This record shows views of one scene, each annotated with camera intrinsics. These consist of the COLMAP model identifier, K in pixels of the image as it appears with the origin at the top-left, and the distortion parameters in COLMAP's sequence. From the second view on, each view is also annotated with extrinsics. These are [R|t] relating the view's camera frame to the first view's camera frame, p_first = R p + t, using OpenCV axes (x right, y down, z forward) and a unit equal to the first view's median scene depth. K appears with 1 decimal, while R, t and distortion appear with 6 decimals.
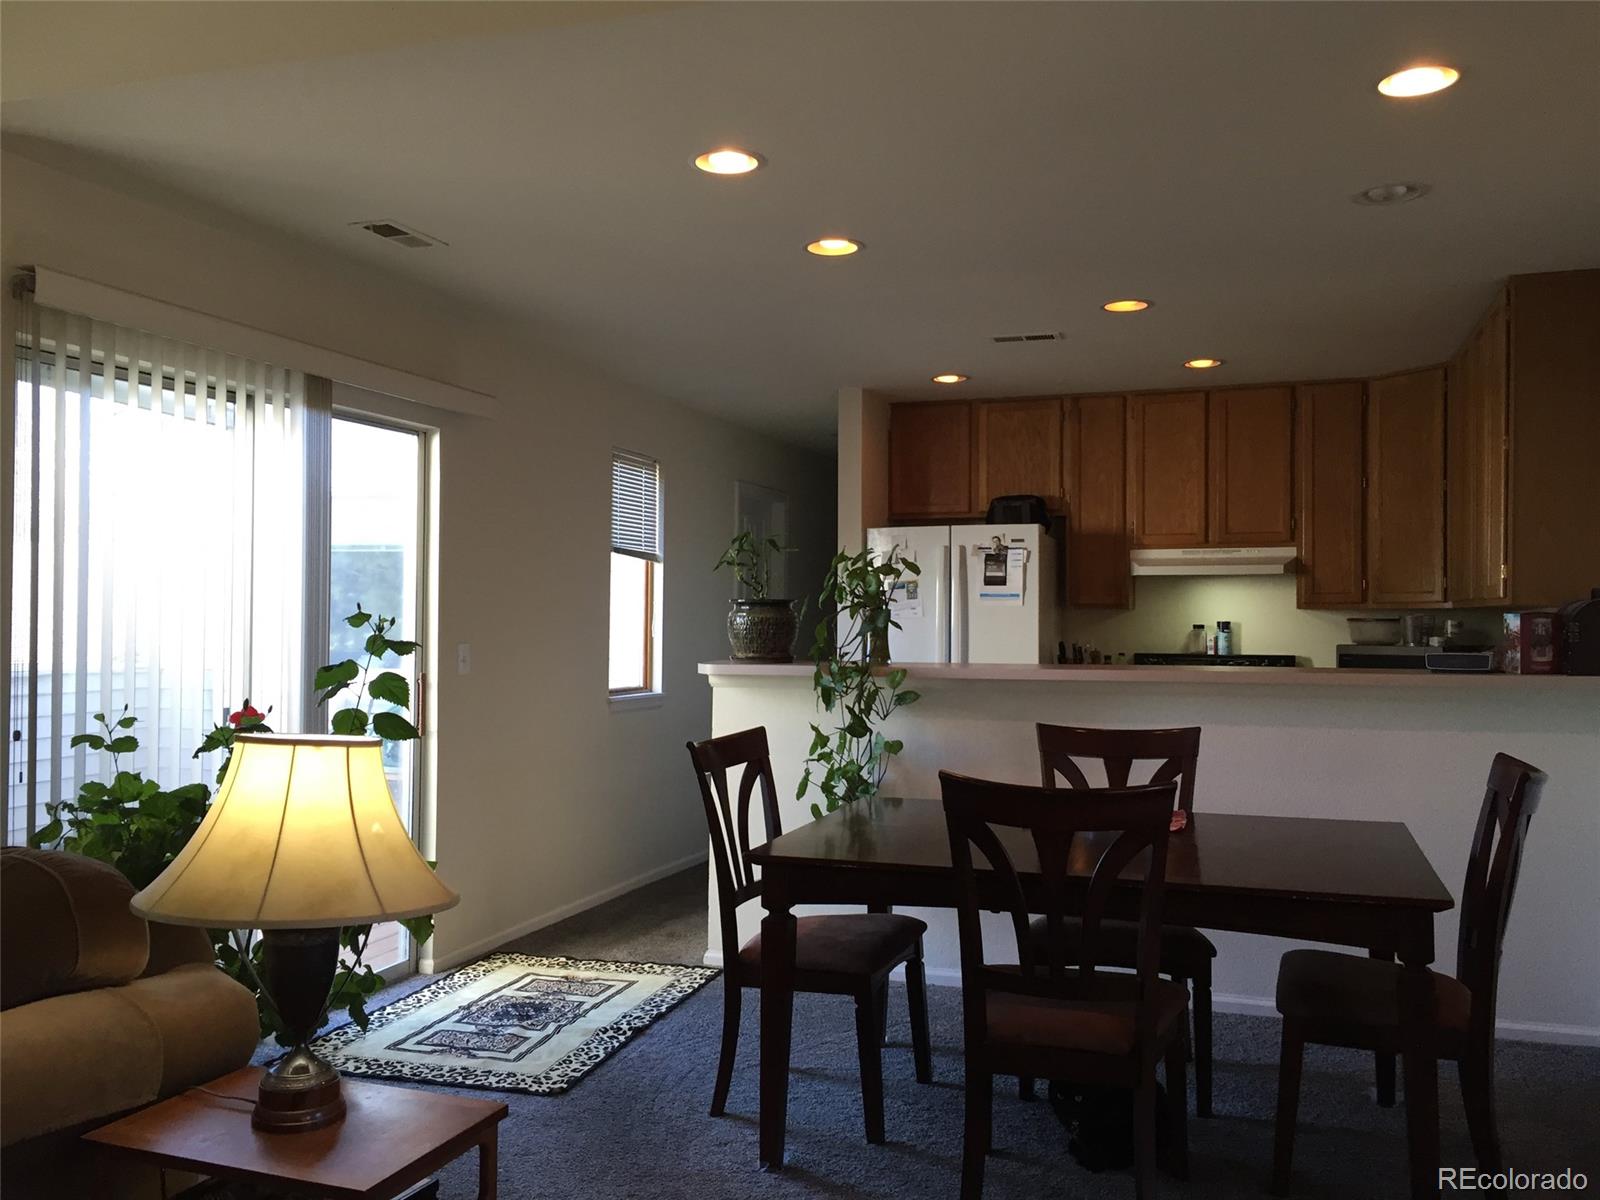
lens RADIAL K [[1352.1, 0, 800.0], [0, 1352.1, 600.0], [0, 0, 1]] dist [0.065407, -0.045645]
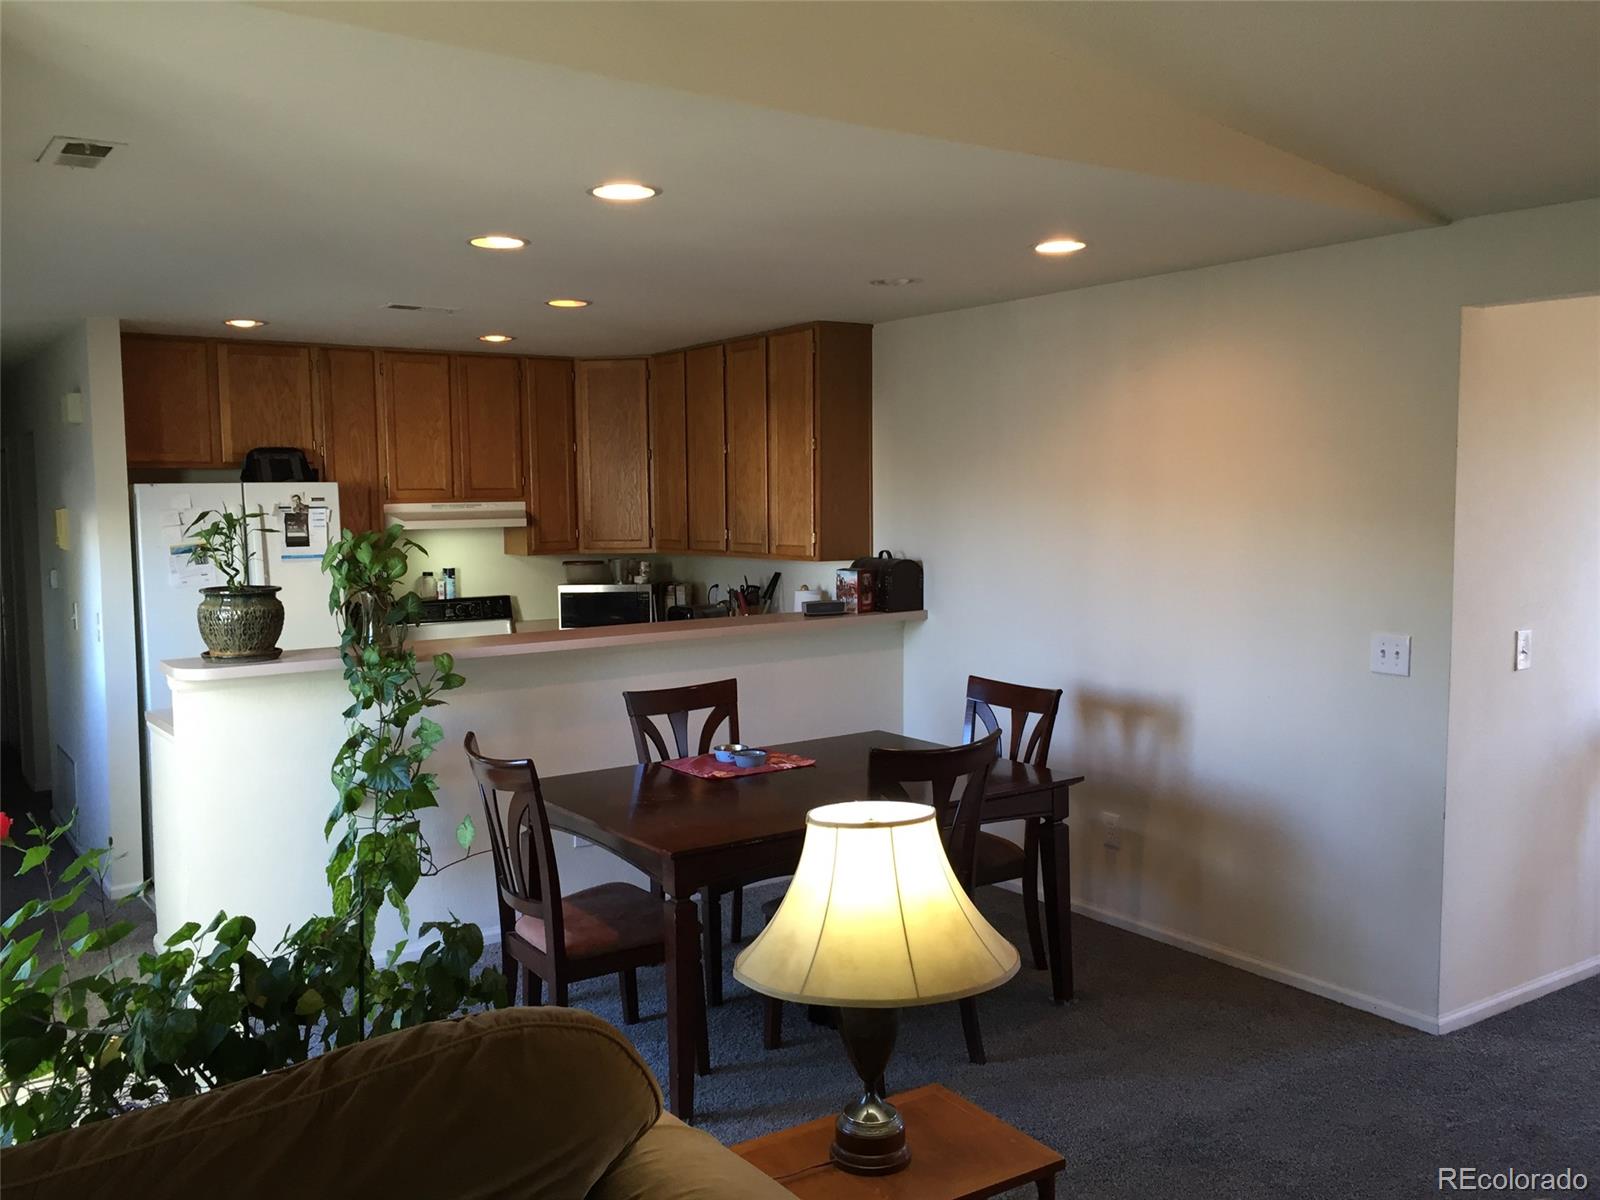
lens RADIAL K [[1347.7, 0, 800.0], [0, 1347.7, 600.0], [0, 0, 1]] dist [0.006516, -0.005459]
pose [[0.583470, -0.073394, 0.808812, -0.419614], [0.004801, 0.996202, 0.086935, -0.053893], [-0.812120, -0.046841, 0.581607, 0.153834]]
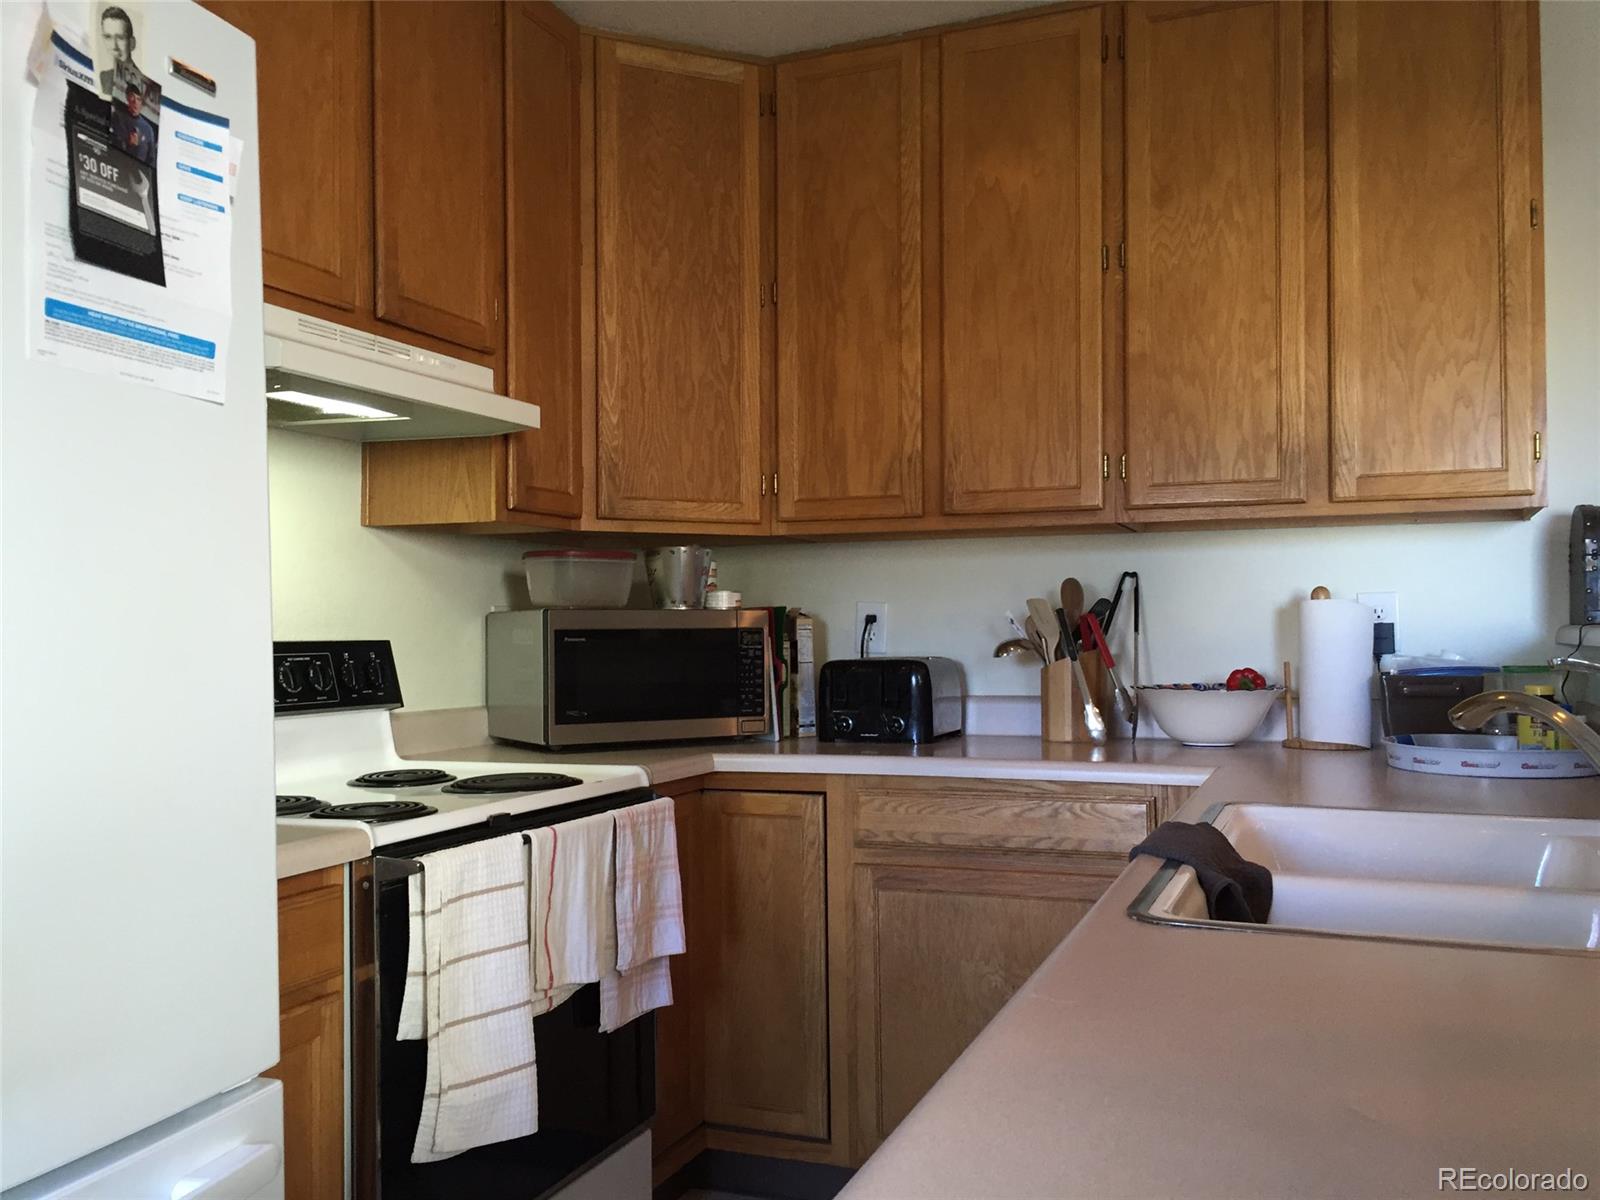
lens RADIAL K [[1354.7, 0, 800.3], [0, 1354.7, 640.5], [0, 0, 1]] dist [-0.012774, -0.011667]
pose [[0.037488, -0.010751, 0.999239, -0.036657], [-0.003777, 0.999933, 0.010900, 0.036991], [-0.999290, -0.004183, 0.037445, 0.892828]]
